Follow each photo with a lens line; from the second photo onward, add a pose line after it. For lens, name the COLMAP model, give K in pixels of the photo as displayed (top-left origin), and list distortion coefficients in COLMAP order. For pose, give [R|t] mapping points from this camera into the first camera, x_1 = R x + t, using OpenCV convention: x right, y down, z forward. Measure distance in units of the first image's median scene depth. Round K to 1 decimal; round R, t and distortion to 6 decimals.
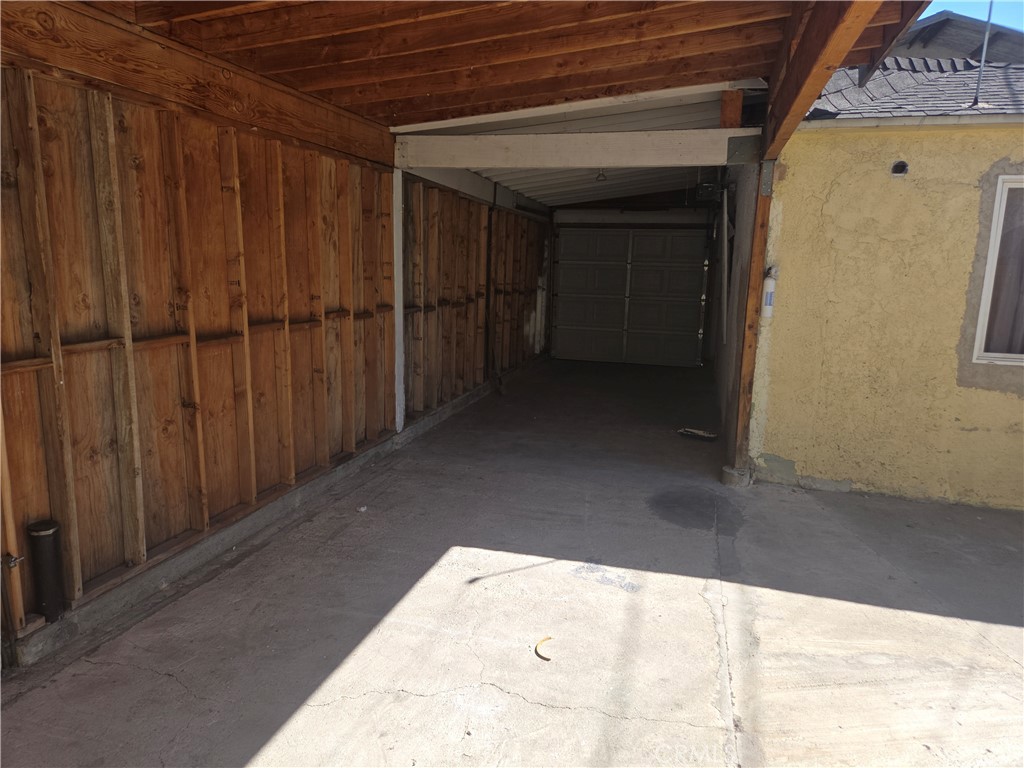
lens RADIAL K [[674.9, 0, 512.0], [0, 674.9, 384.0], [0, 0, 1]] dist [0.091289, -0.058372]
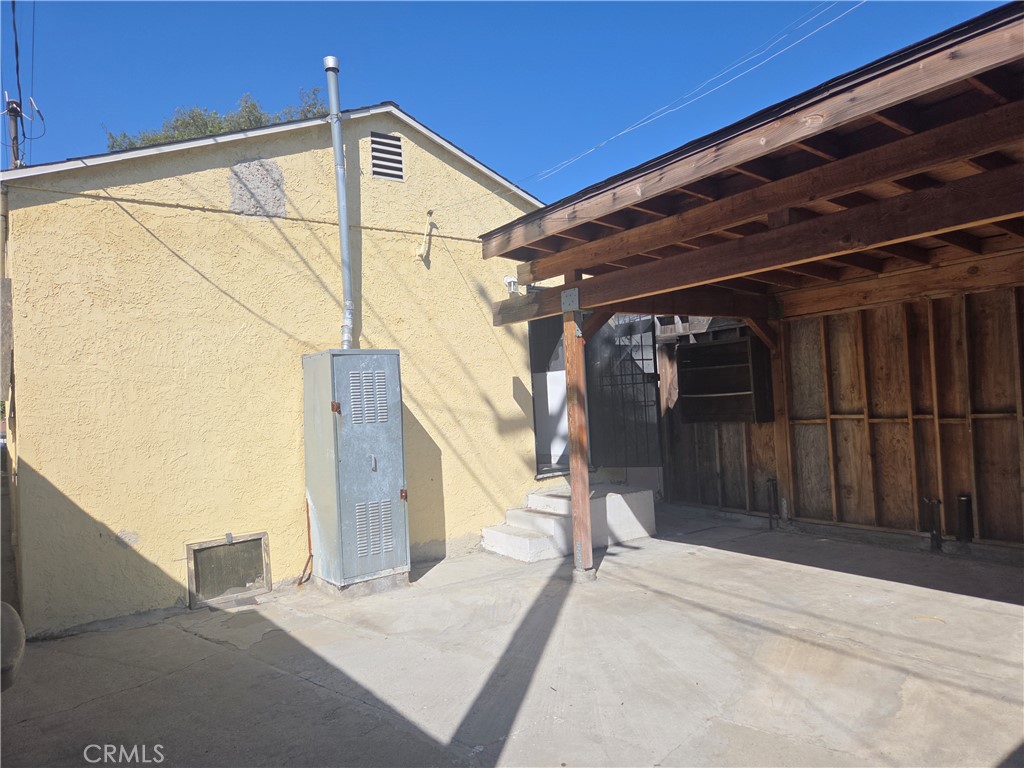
lens RADIAL K [[674.9, 0, 512.0], [0, 674.9, 384.0], [0, 0, 1]] dist [0.091289, -0.058372]
pose [[-0.623742, -0.006258, -0.781605, 2.734911], [-0.098243, 0.992665, 0.070453, -0.226723], [0.775432, 0.120732, -0.619782, 1.745838]]
